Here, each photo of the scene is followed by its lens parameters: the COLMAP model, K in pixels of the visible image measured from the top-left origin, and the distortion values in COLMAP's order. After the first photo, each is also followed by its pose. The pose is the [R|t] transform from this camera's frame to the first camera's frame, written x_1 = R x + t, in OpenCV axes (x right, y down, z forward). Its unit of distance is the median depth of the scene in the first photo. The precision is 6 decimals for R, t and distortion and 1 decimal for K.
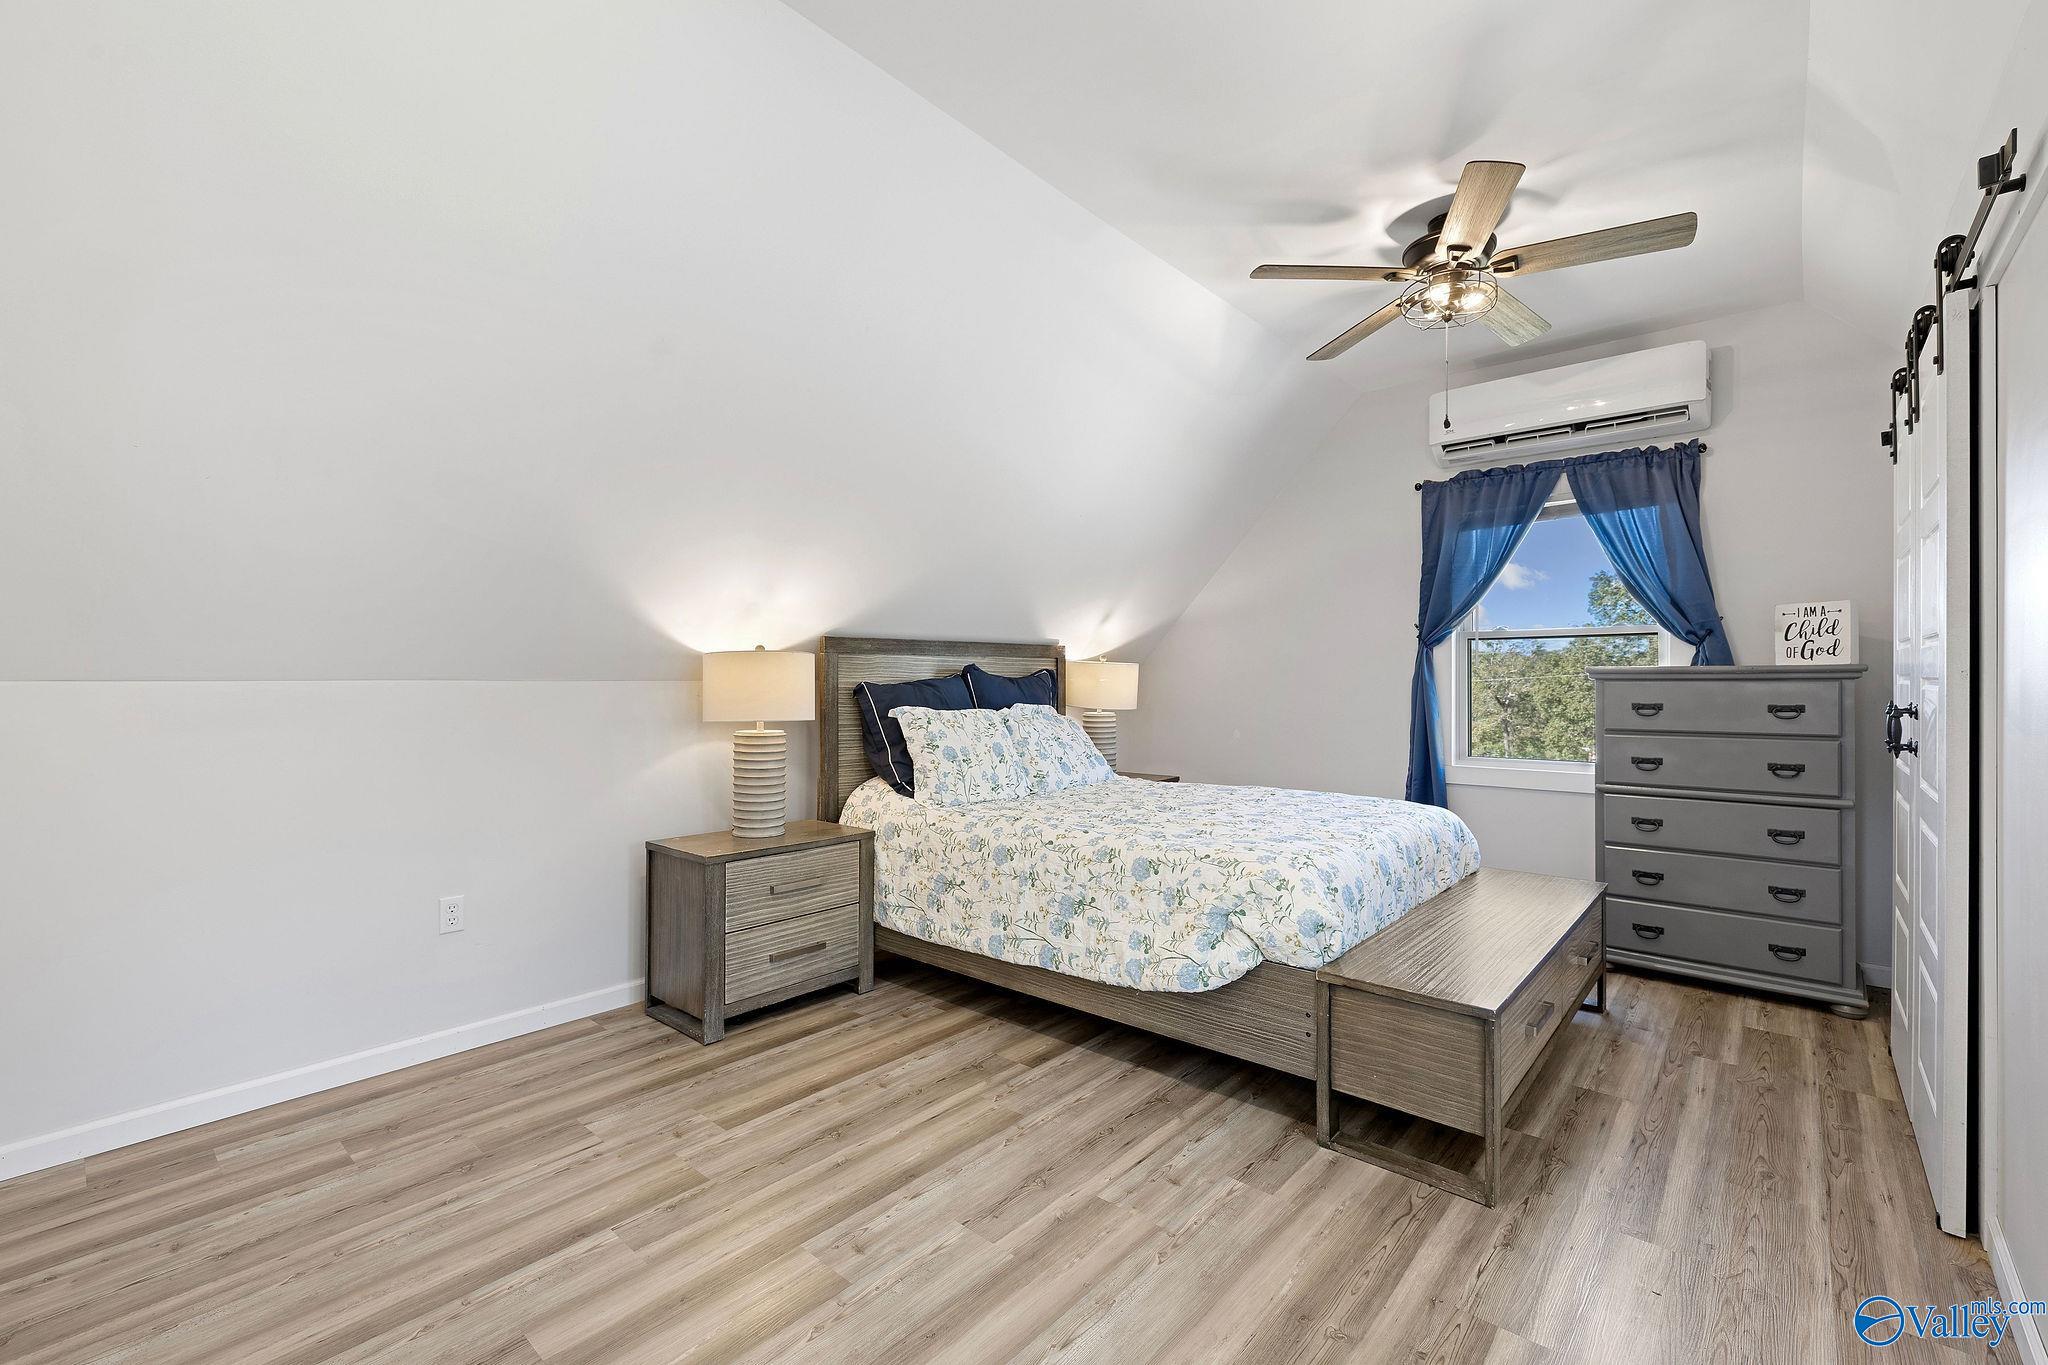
lens RADIAL K [[880.0, 0, 1015.5], [0, 880.0, 681.9], [0, 0, 1]] dist [0.006086, 0.000430]
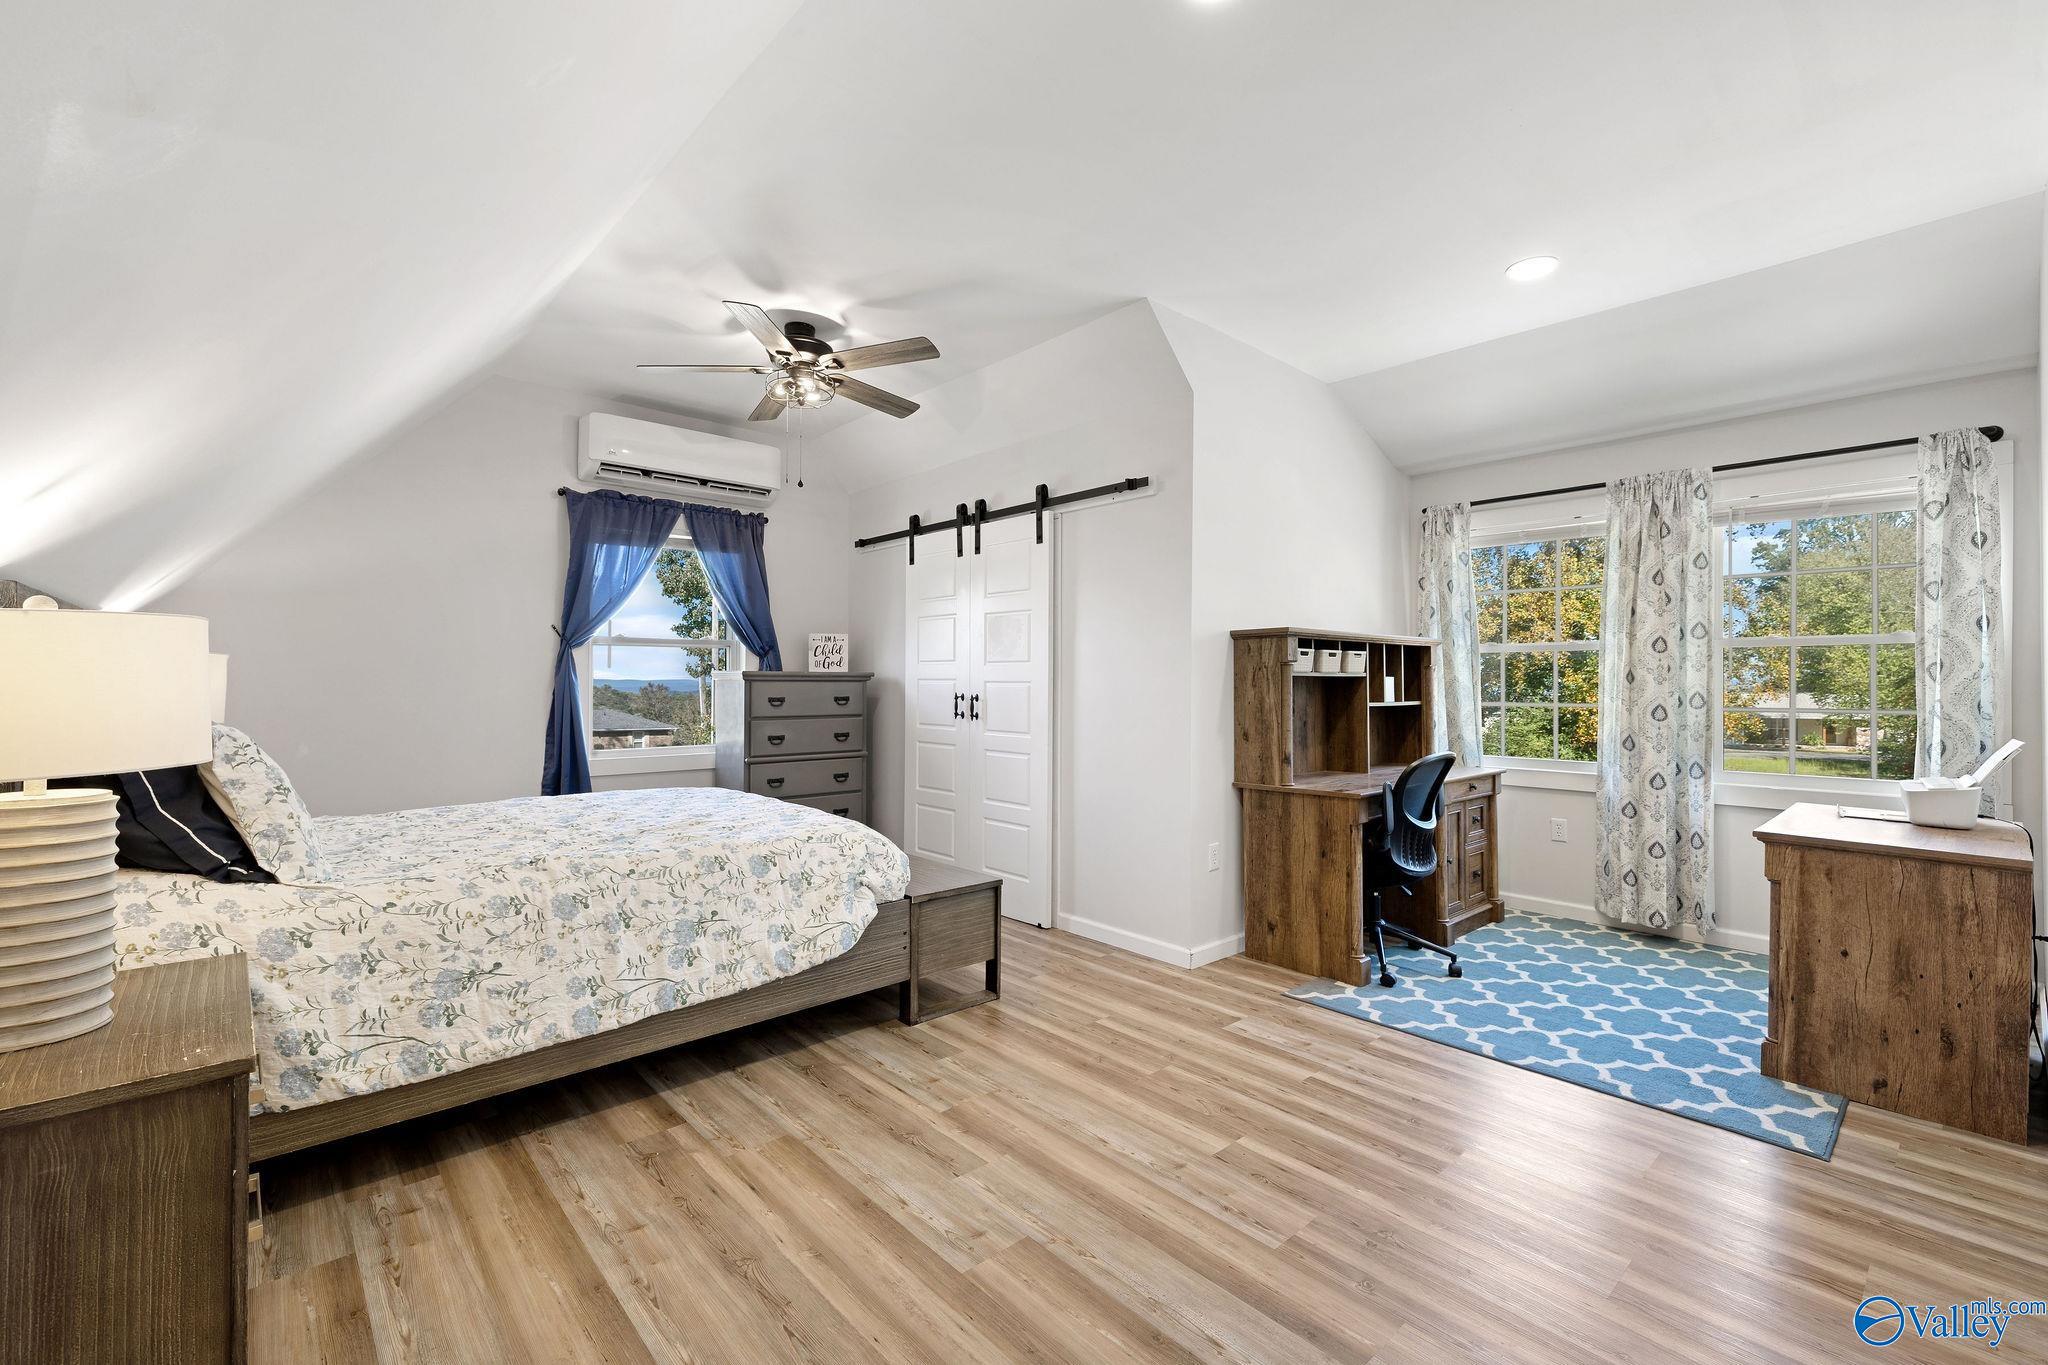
lens RADIAL K [[880.0, 0, 1018.7], [0, 880.0, 681.1], [0, 0, 1]] dist [0.006086, 0.000430]
pose [[0.112991, 0.001531, 0.993595, -0.716624], [-0.001495, 0.999998, -0.001371, -0.000535], [-0.993595, -0.001331, 0.112993, 0.502097]]
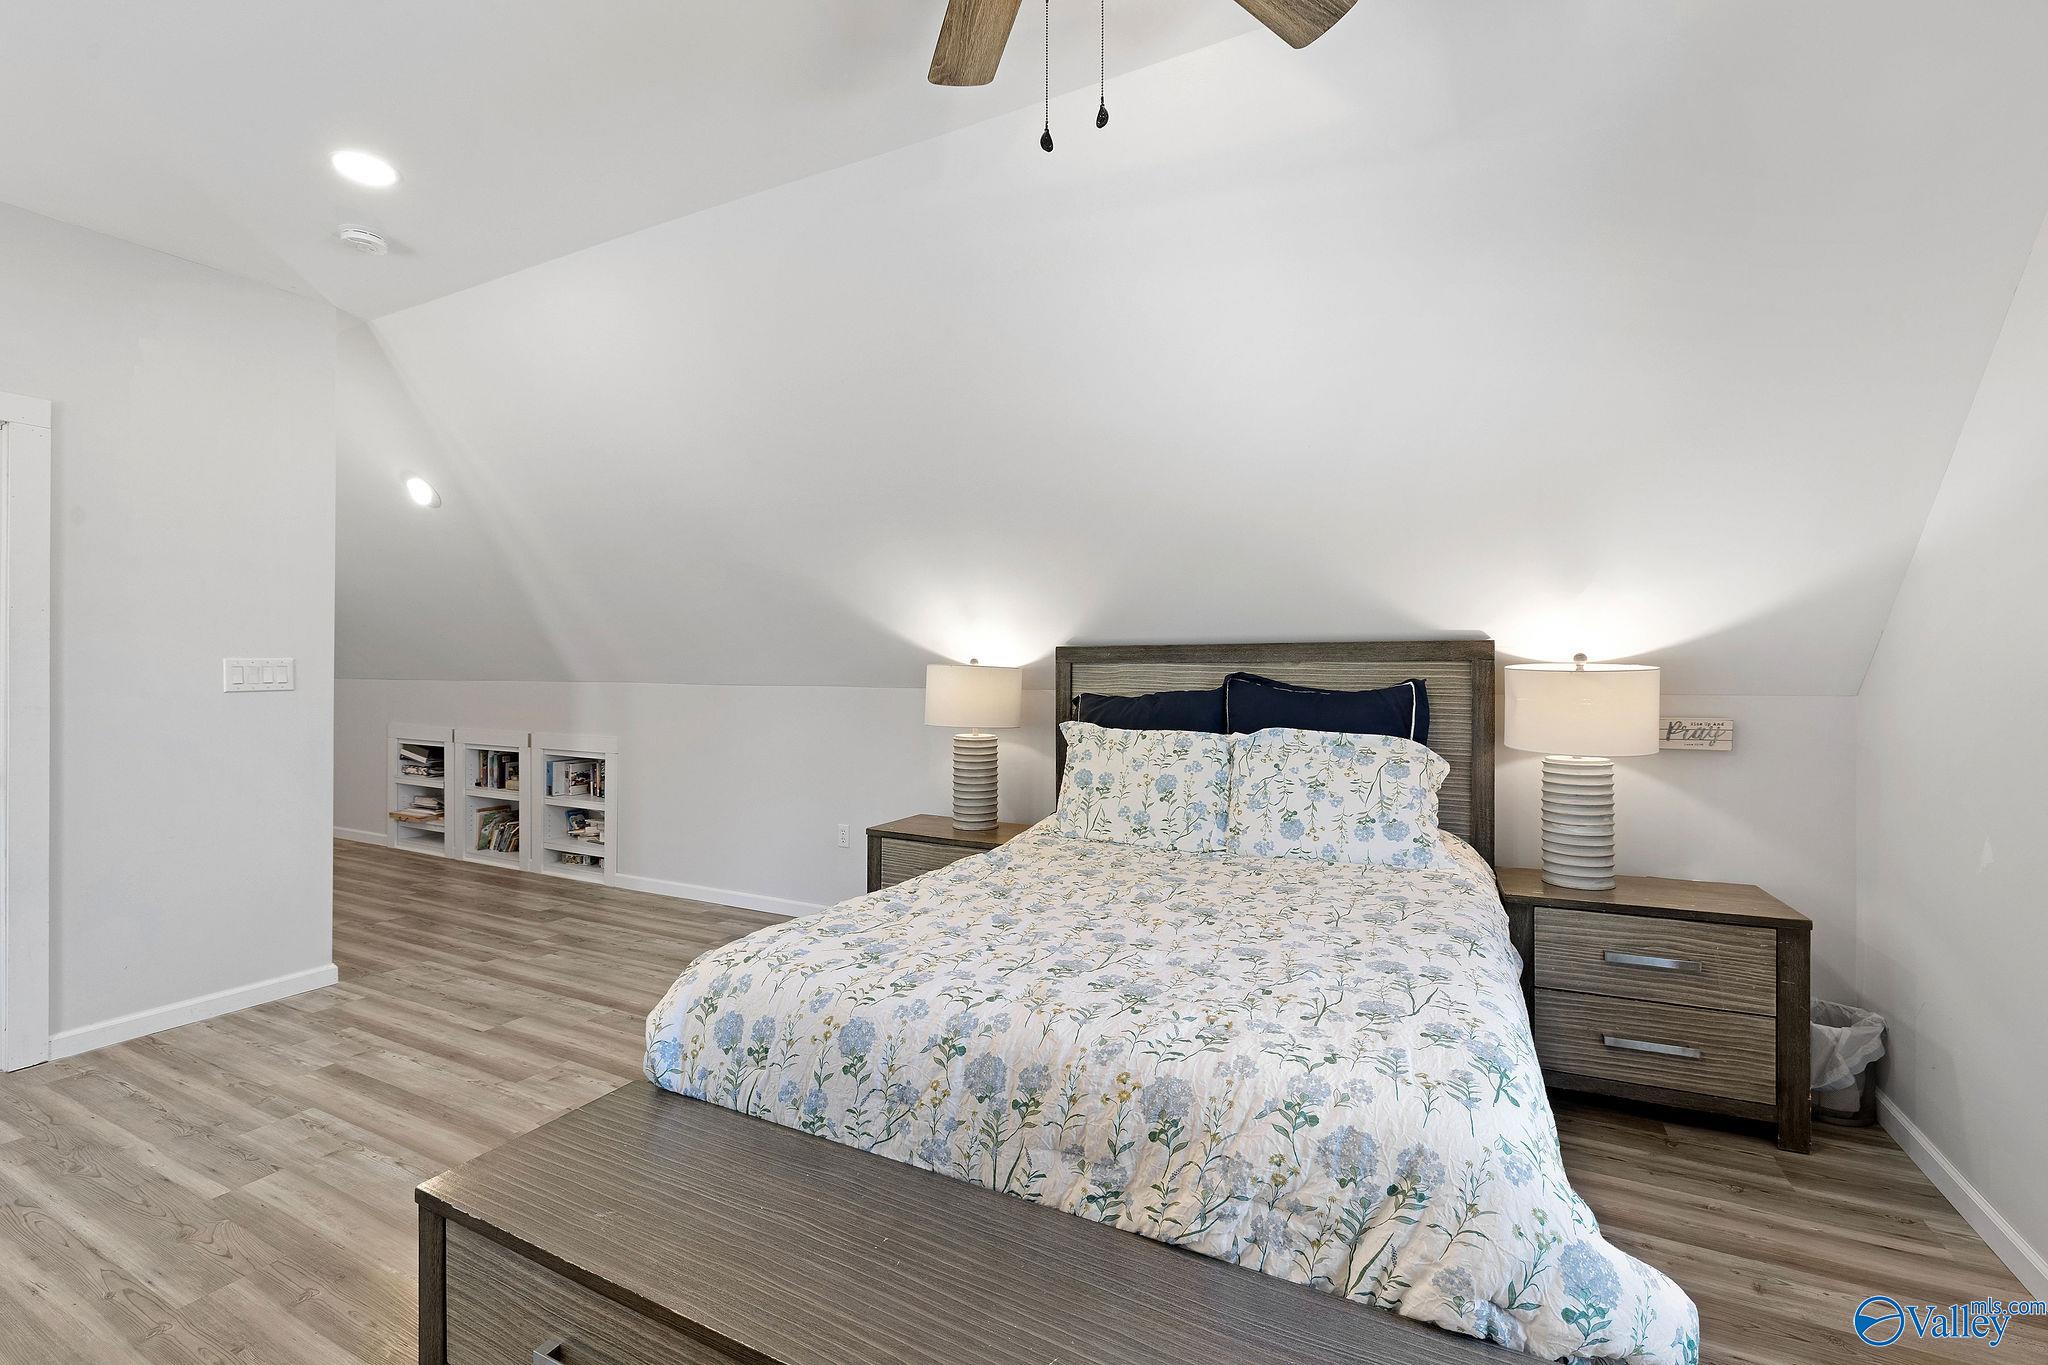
lens RADIAL K [[880.0, 0, 1022.1], [0, 880.0, 673.4], [0, 0, 1]] dist [0.006086, 0.000430]
pose [[0.235879, -0.002147, -0.971780, 0.875396], [-0.008665, 0.999953, -0.004312, -0.019852], [0.971744, 0.009438, 0.235849, 0.857399]]
